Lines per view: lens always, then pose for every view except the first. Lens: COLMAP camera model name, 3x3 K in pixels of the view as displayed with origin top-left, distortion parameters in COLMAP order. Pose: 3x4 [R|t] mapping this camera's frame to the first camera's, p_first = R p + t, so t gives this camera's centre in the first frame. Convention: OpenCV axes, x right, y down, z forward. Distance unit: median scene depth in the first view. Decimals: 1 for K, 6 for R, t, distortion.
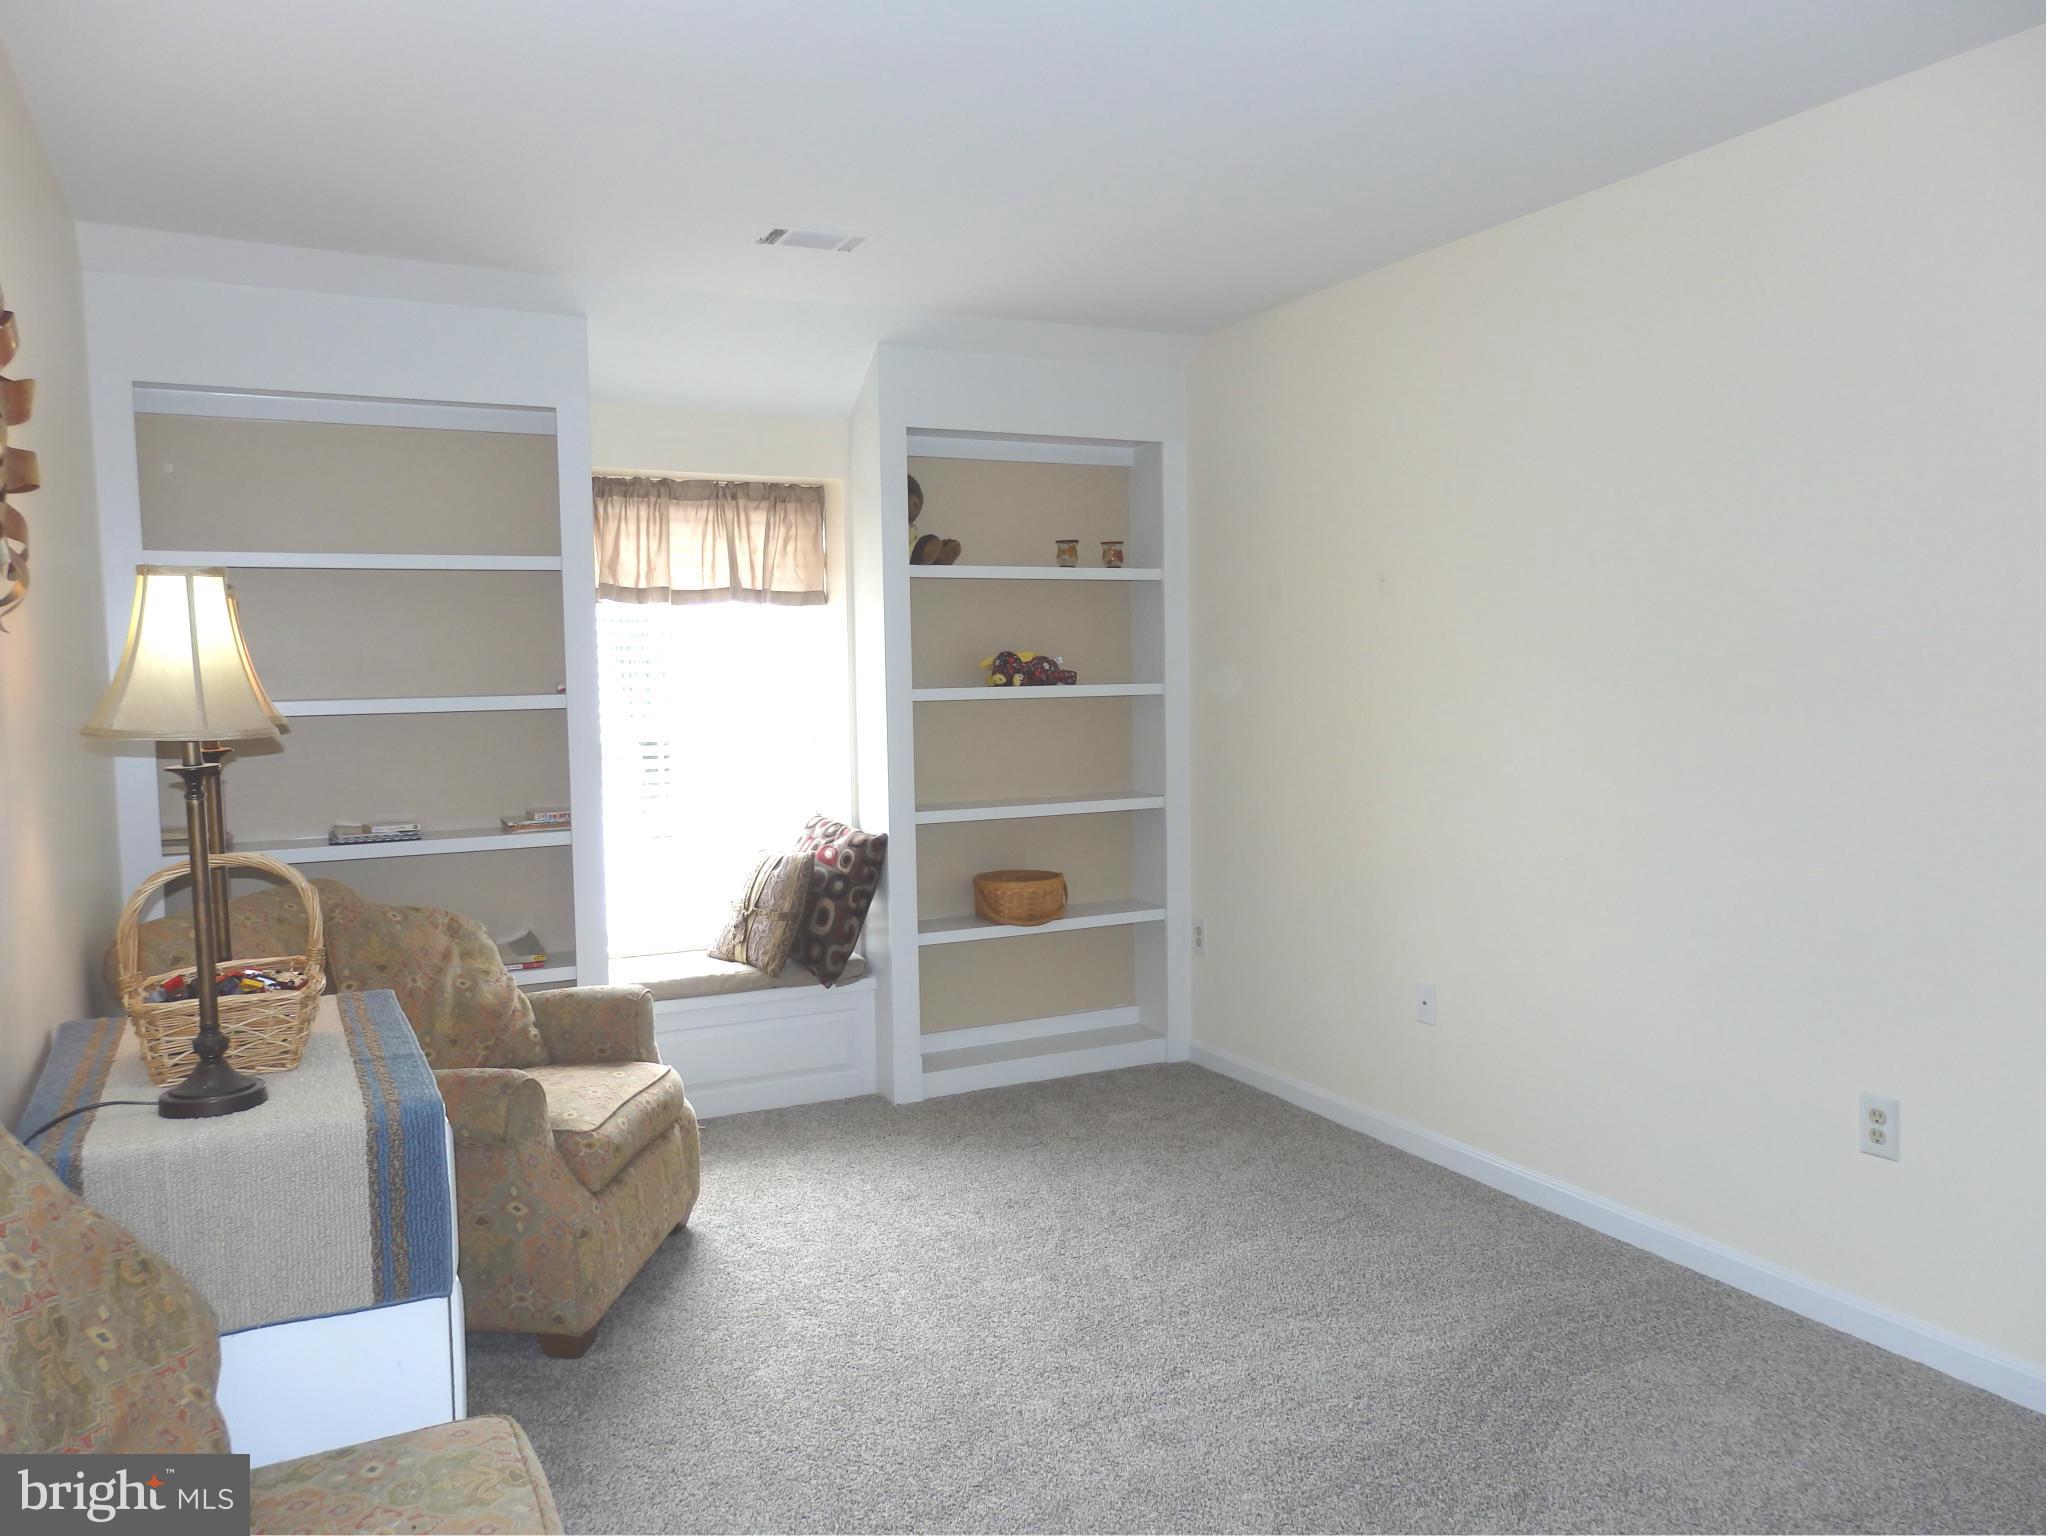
lens RADIAL K [[1525.8, 0, 1026.4], [0, 1525.8, 771.4], [0, 0, 1]] dist [0.004631, 0.001759]
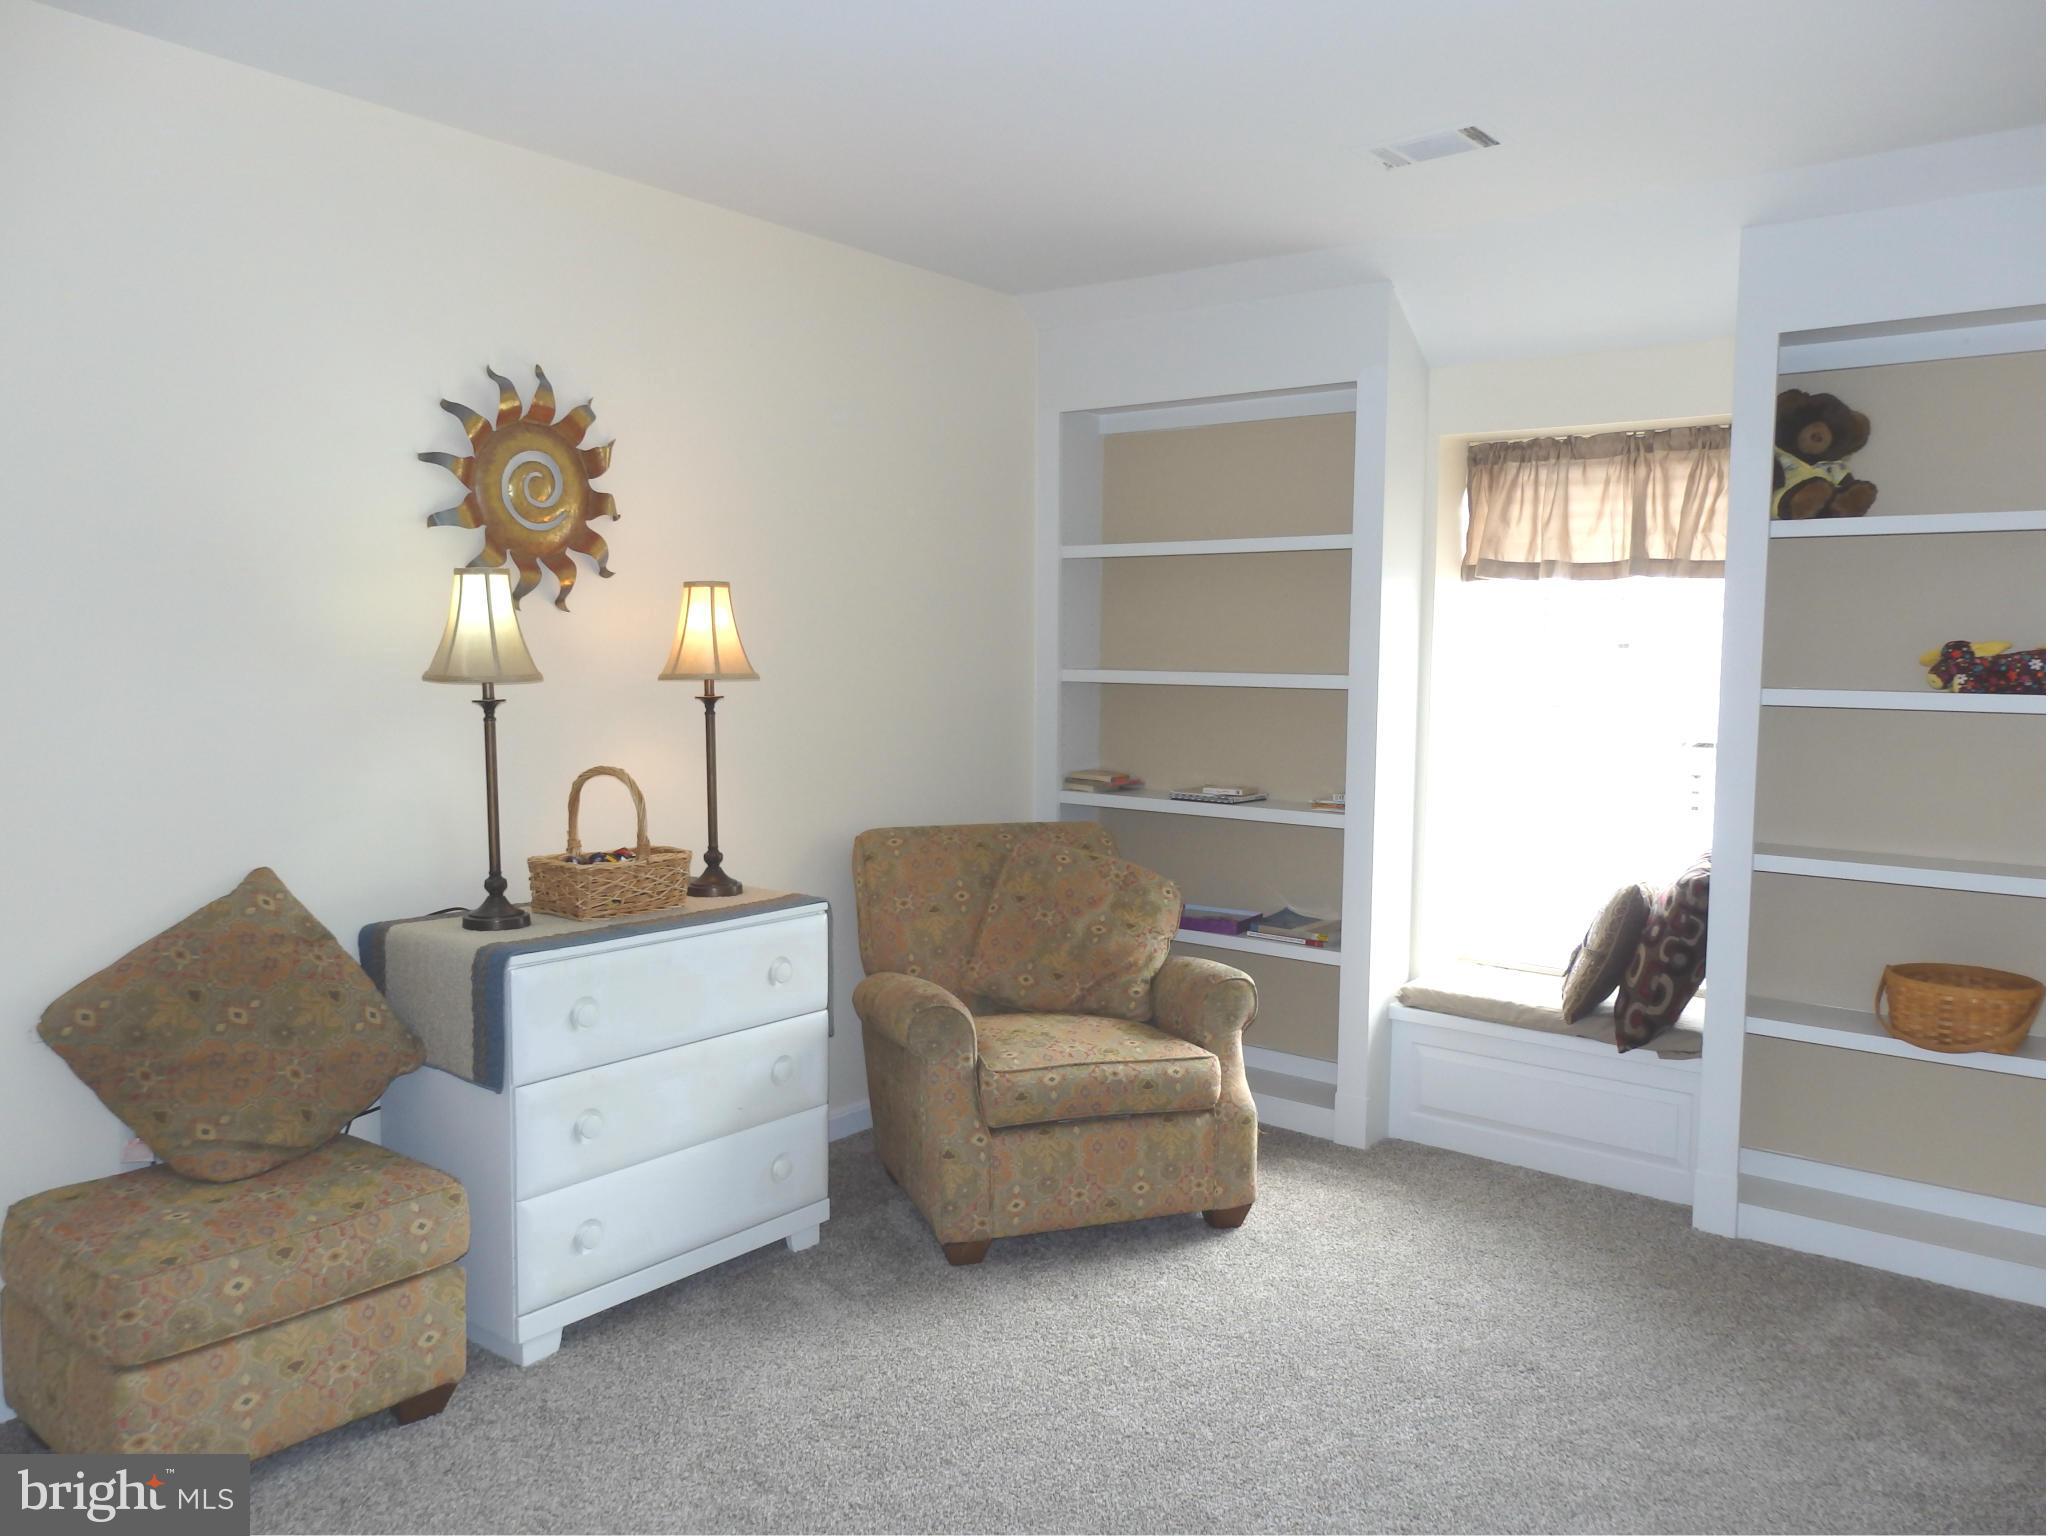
lens RADIAL K [[1525.8, 0, 1026.8], [0, 1525.8, 768.7], [0, 0, 1]] dist [0.004631, 0.001759]
pose [[0.413732, 0.093473, -0.905587, 0.447746], [-0.083514, 0.994418, 0.064488, -0.032751], [0.906560, 0.048949, 0.419229, 0.361493]]
